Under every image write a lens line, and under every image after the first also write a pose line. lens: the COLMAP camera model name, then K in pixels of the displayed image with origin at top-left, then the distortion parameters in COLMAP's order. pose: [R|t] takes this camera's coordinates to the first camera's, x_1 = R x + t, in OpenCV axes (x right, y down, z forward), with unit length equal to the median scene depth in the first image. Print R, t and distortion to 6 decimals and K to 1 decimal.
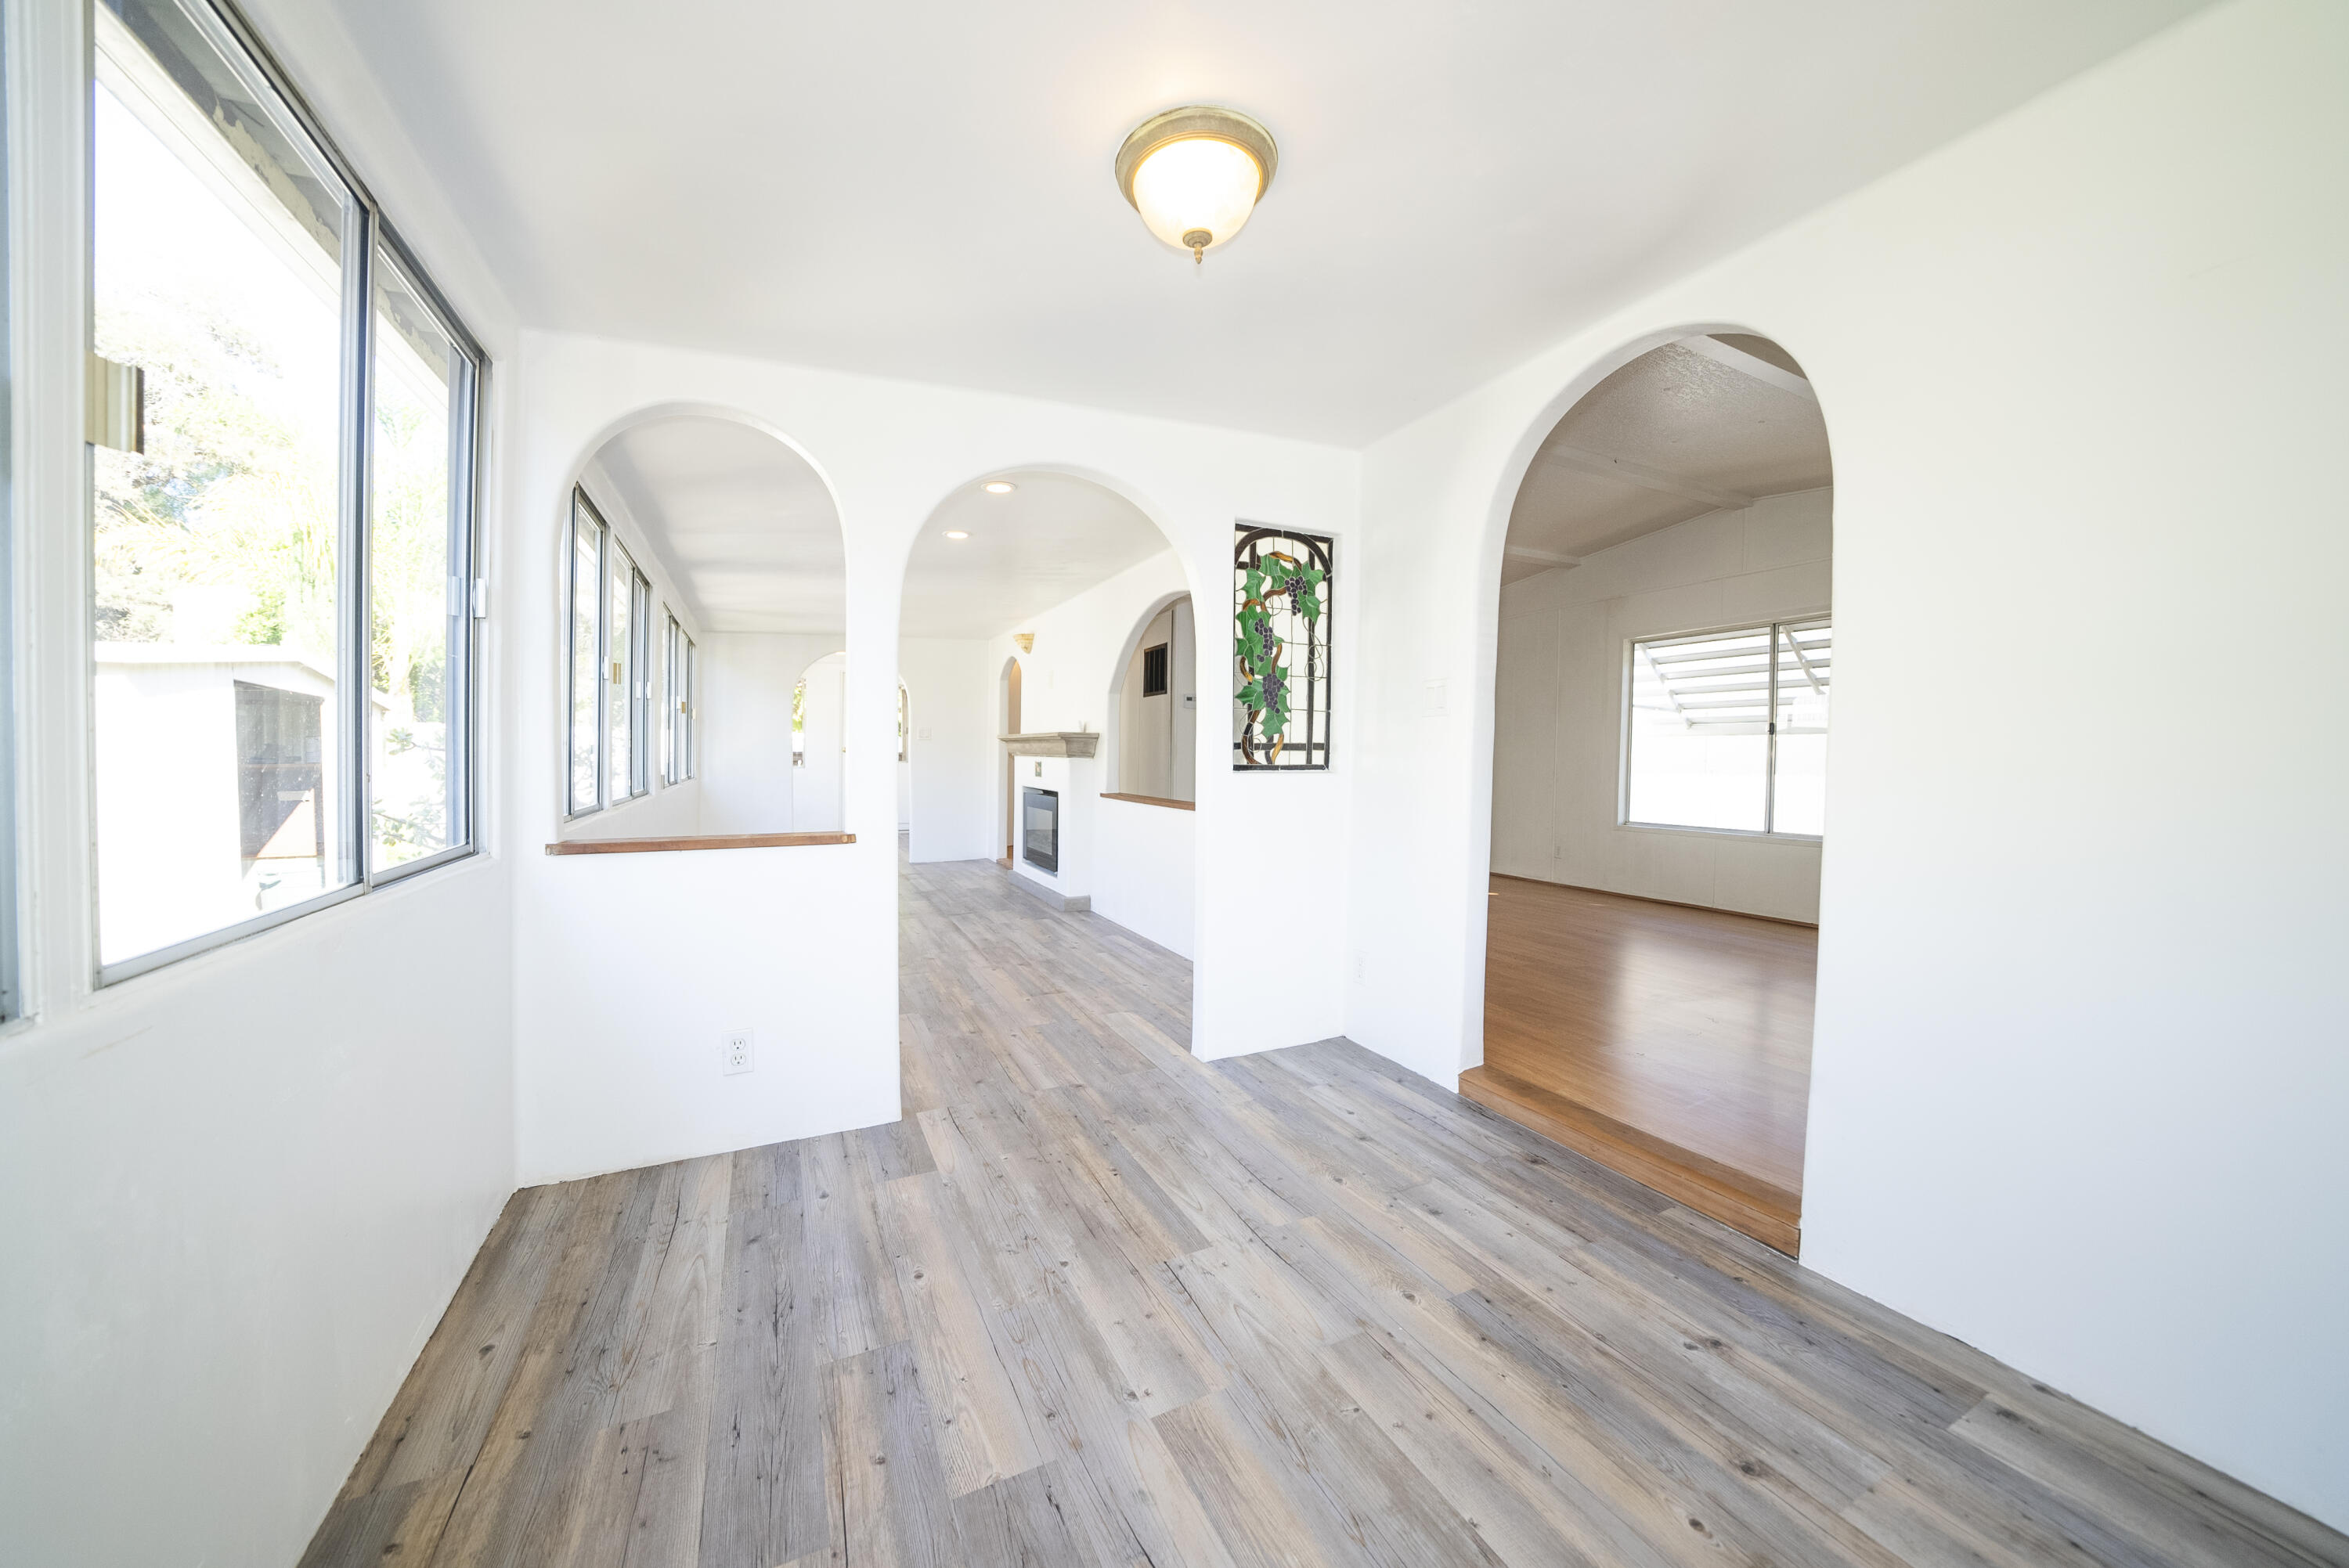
lens RADIAL K [[813.3, 0, 1170.4], [0, 813.3, 783.2], [0, 0, 1]] dist [-0.028514, 0.003122]
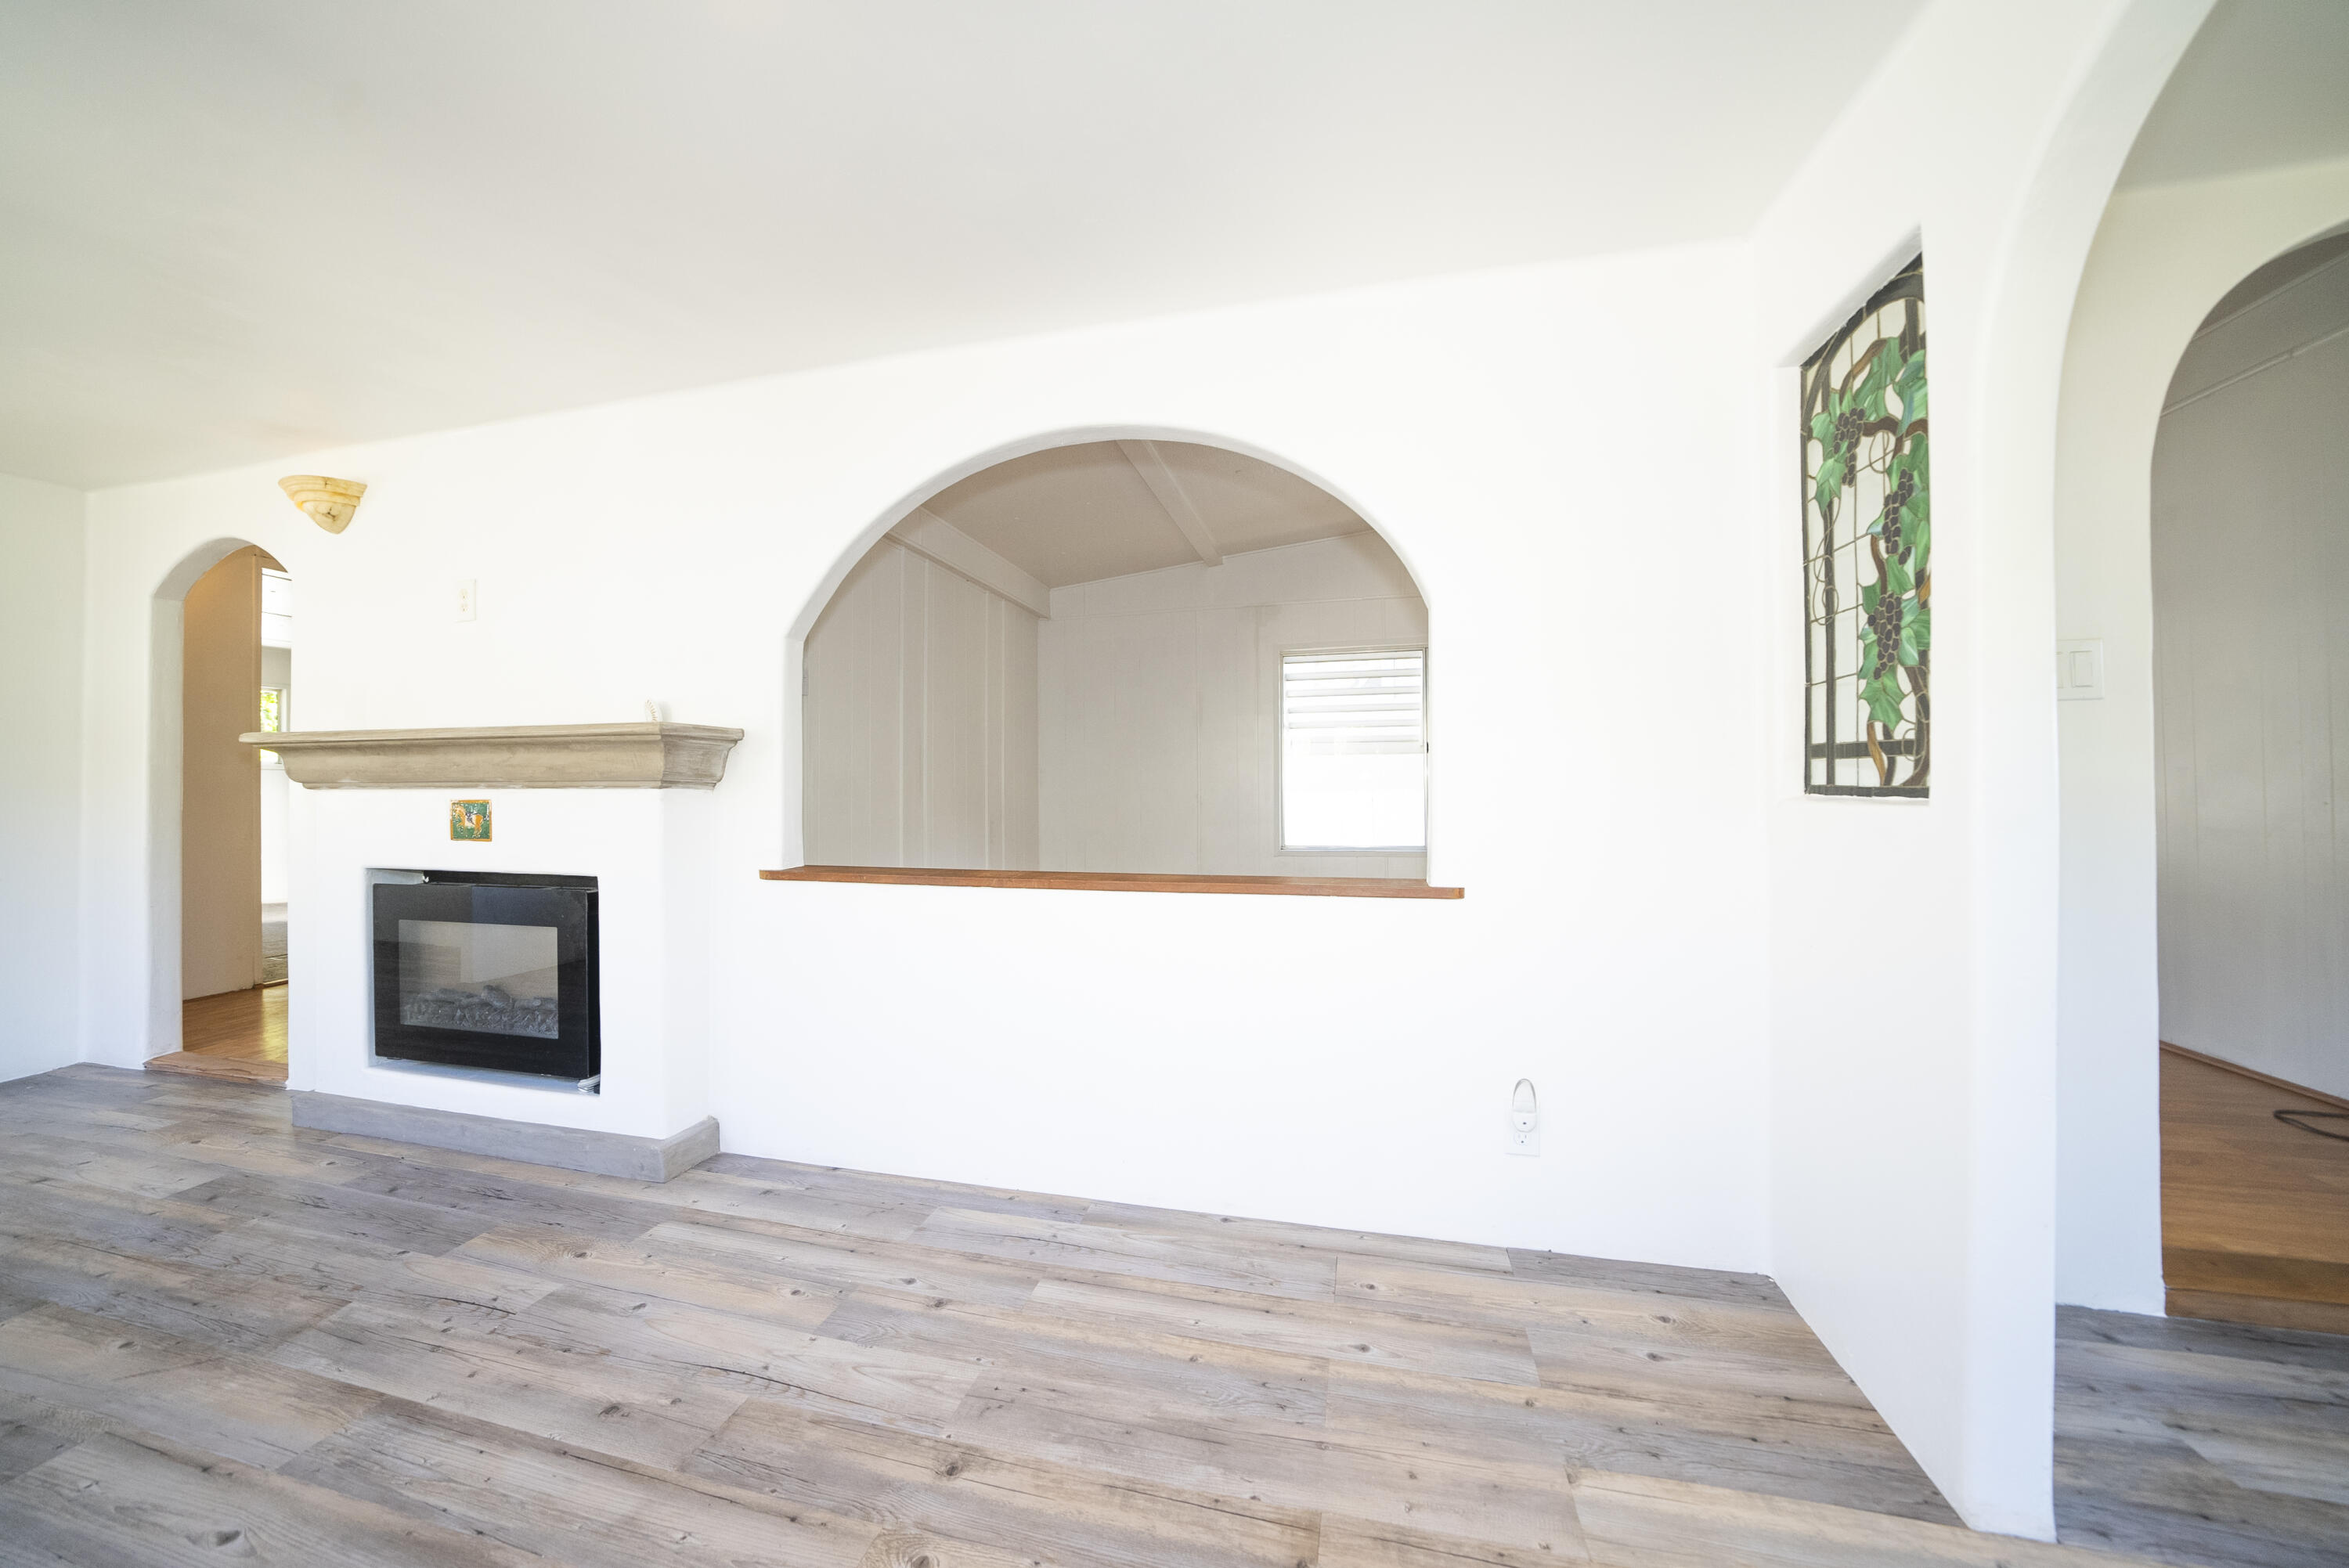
lens RADIAL K [[813.3, 0, 1170.4], [0, 813.3, 783.2], [0, 0, 1]] dist [-0.028514, 0.003122]
pose [[0.636586, -0.013302, 0.771091, -0.269309], [0.039870, 0.999082, -0.015680, -0.017803], [-0.770175, 0.040725, 0.636531, 0.557798]]
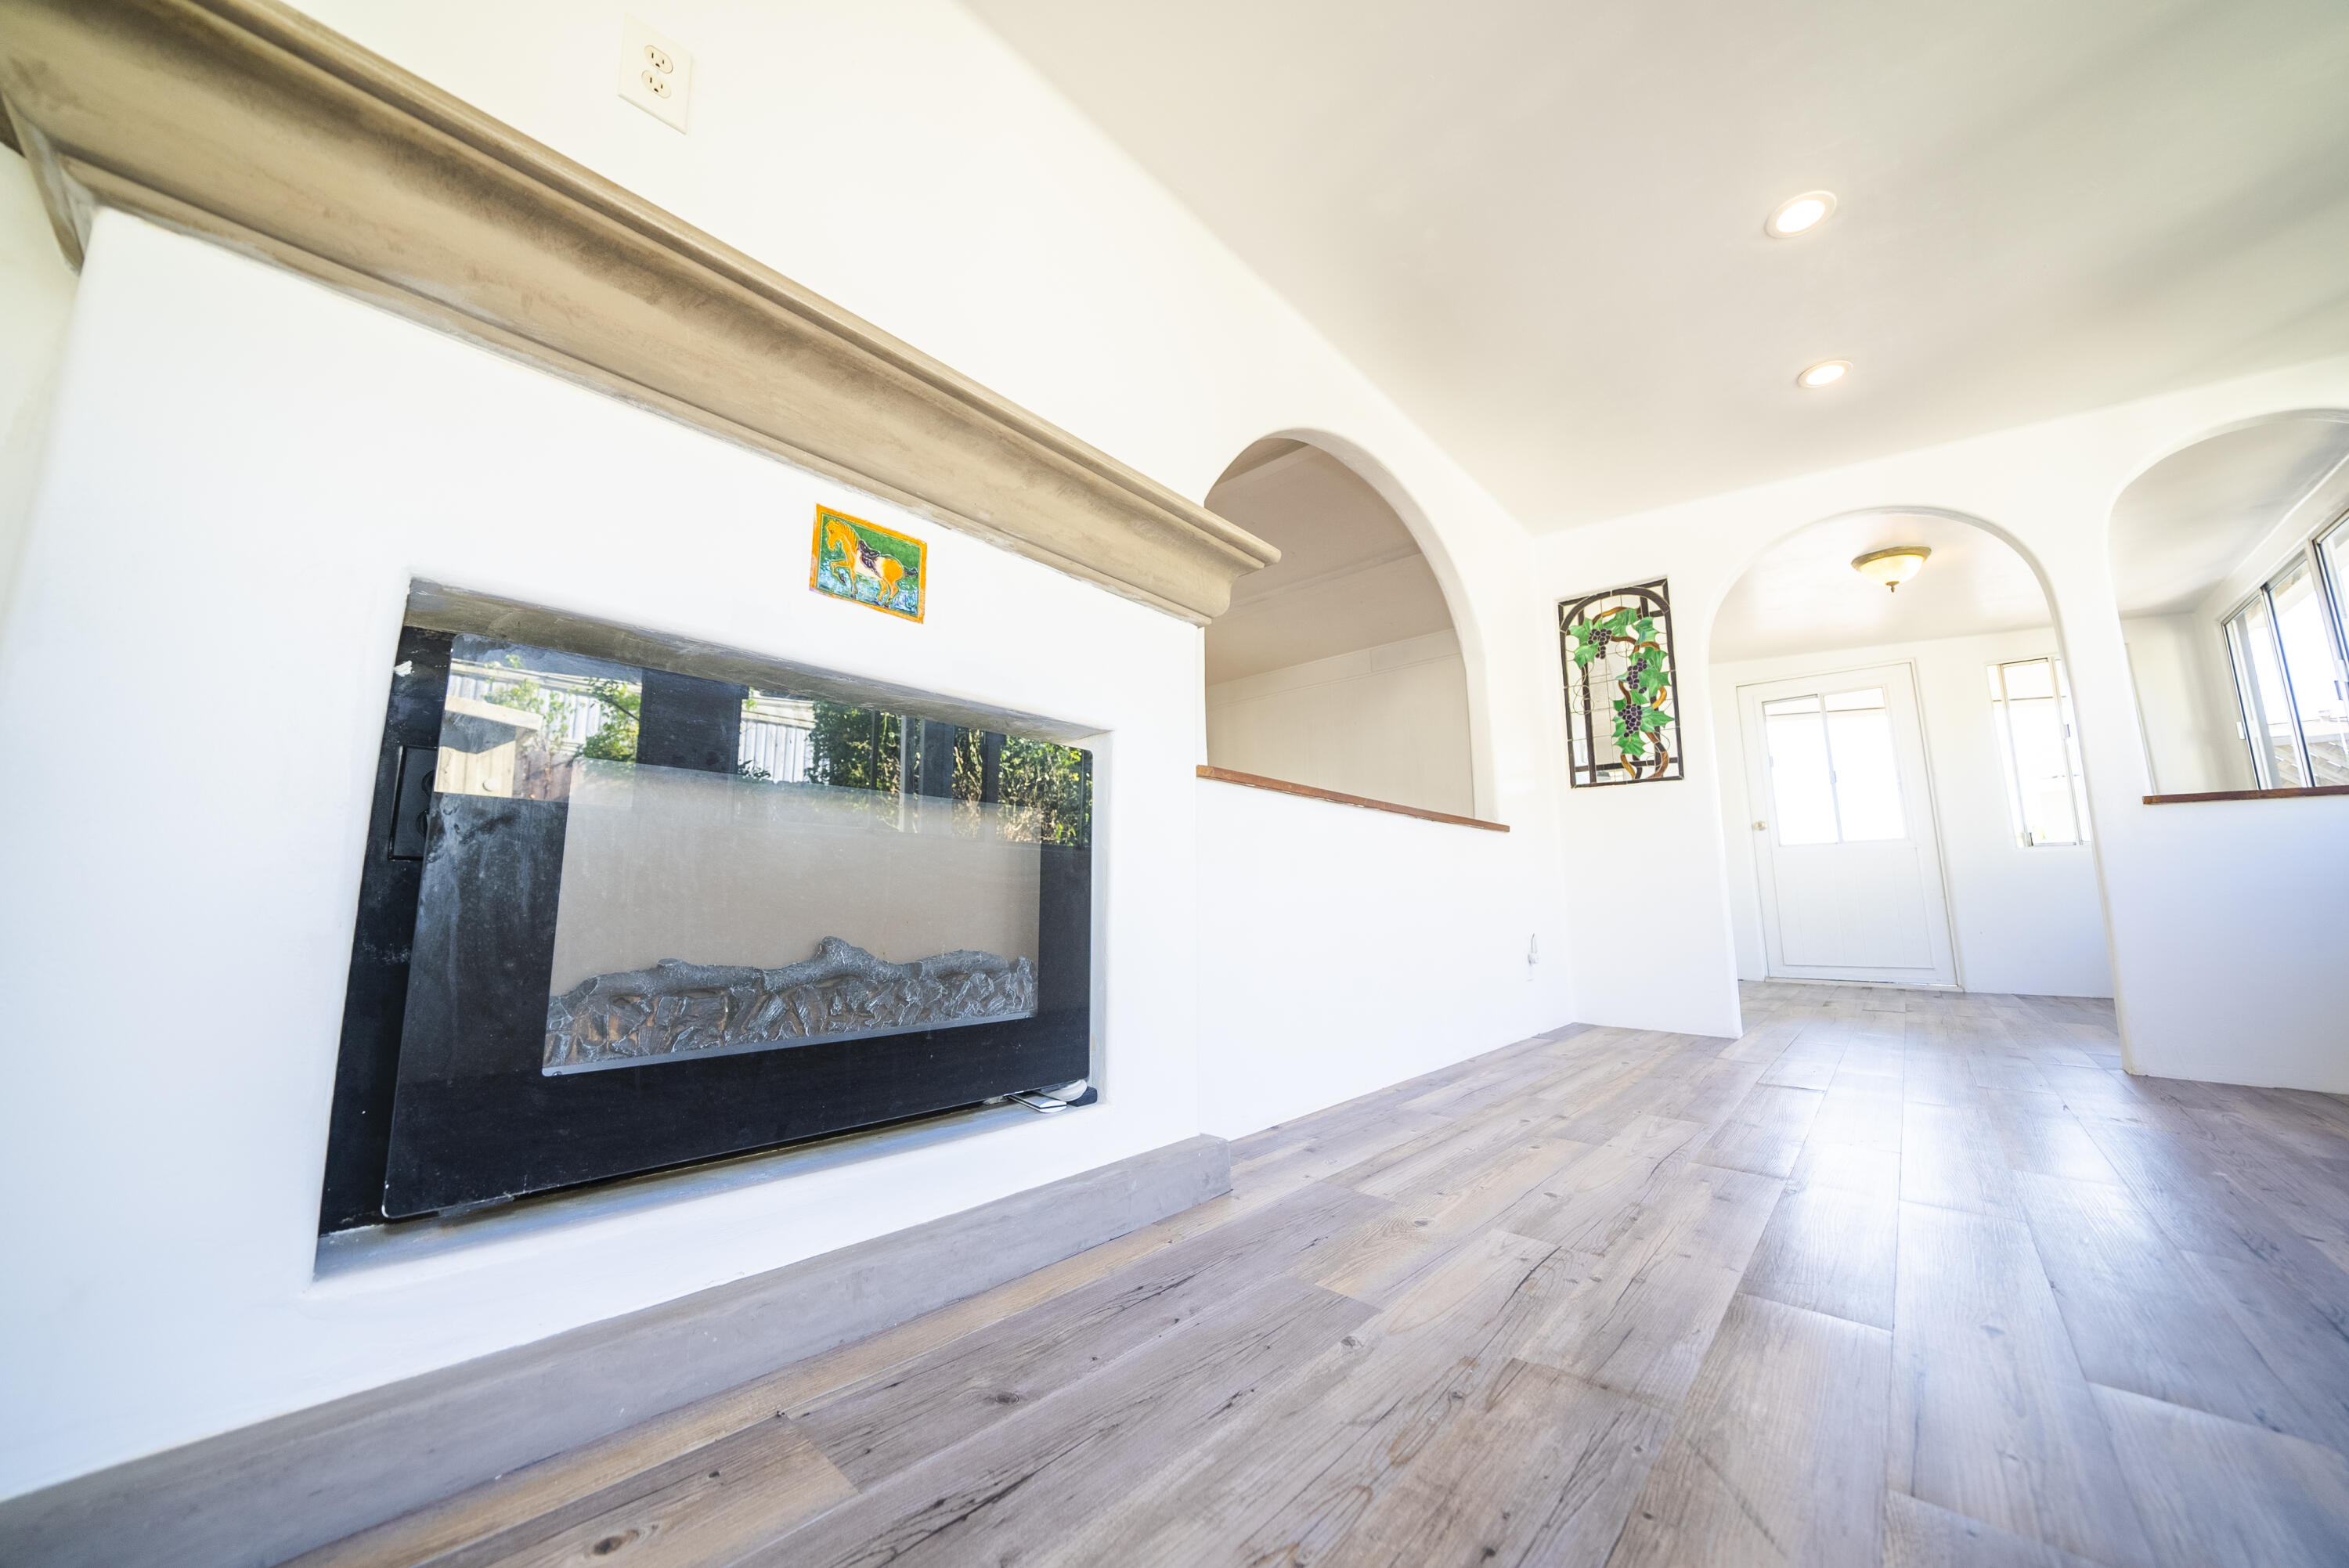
lens RADIAL K [[818.8, 0, 1164.3], [0, 818.8, 777.5], [0, 0, 1]] dist [-0.025921, 0.000071]
pose [[-0.365390, 0.127387, 0.922097, -0.384497], [0.023590, 0.991541, -0.127633, 0.059711], [-0.930556, -0.024883, -0.365304, 1.124068]]
